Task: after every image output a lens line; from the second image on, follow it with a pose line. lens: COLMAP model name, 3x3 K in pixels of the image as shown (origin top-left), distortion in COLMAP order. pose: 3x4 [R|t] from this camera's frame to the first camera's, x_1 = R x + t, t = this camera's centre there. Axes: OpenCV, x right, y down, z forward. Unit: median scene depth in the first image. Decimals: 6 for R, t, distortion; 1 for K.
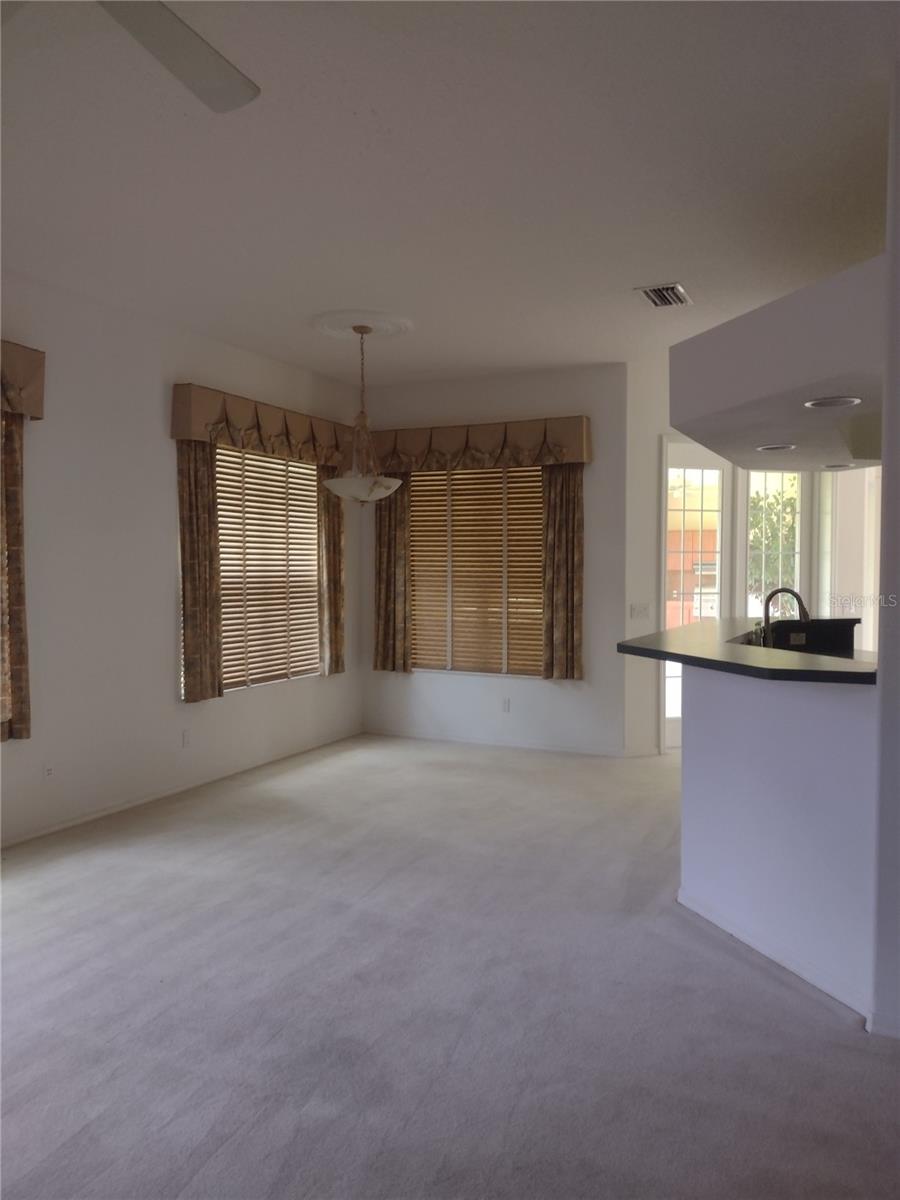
lens RADIAL K [[919.3, 0, 452.3], [0, 919.3, 603.4], [0, 0, 1]] dist [0.050580, -0.040431]
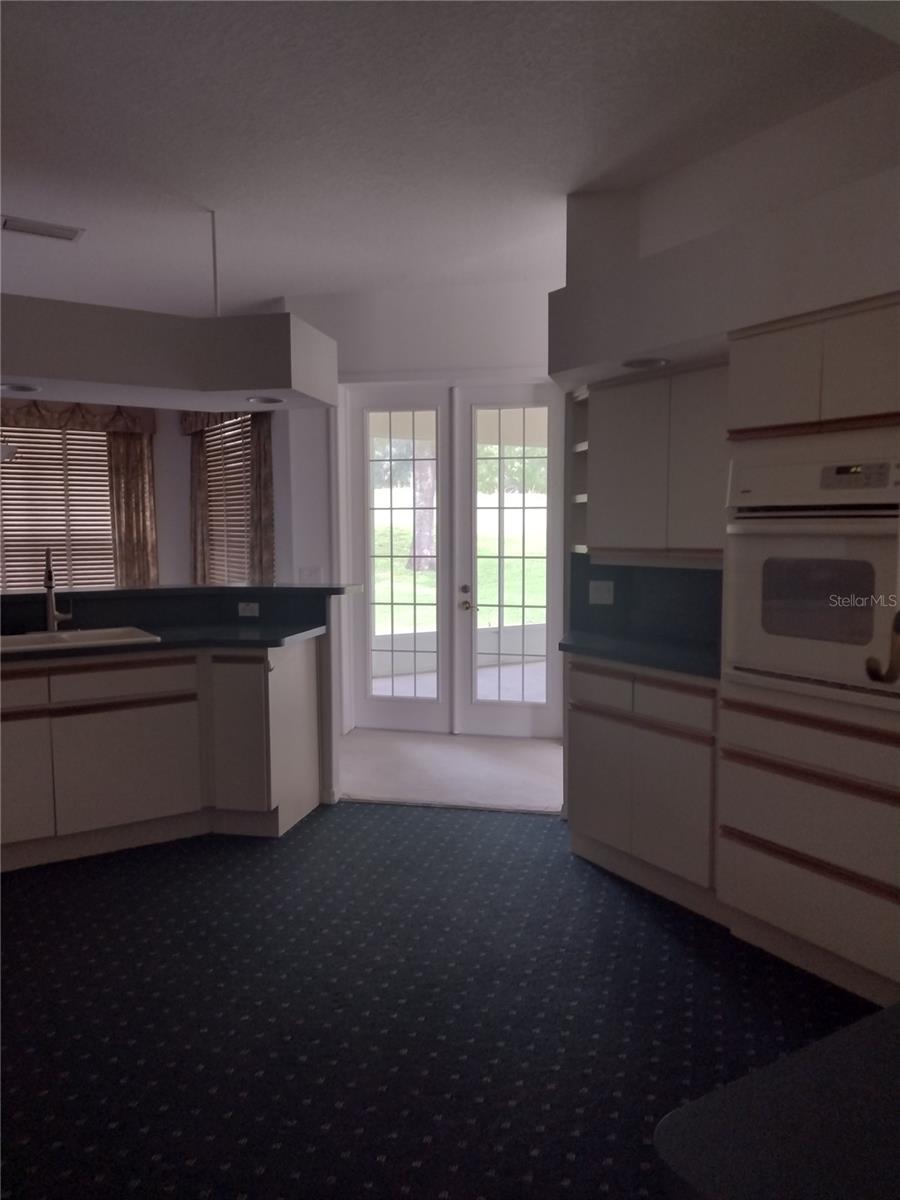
lens RADIAL K [[919.3, 0, 414.2], [0, 919.3, 595.2], [0, 0, 1]] dist [0.050580, -0.040431]
pose [[0.839560, 0.037588, -0.541965, 0.770965], [-0.020645, 0.999090, 0.037312, -0.007407], [0.542875, -0.020137, 0.839572, 0.295810]]
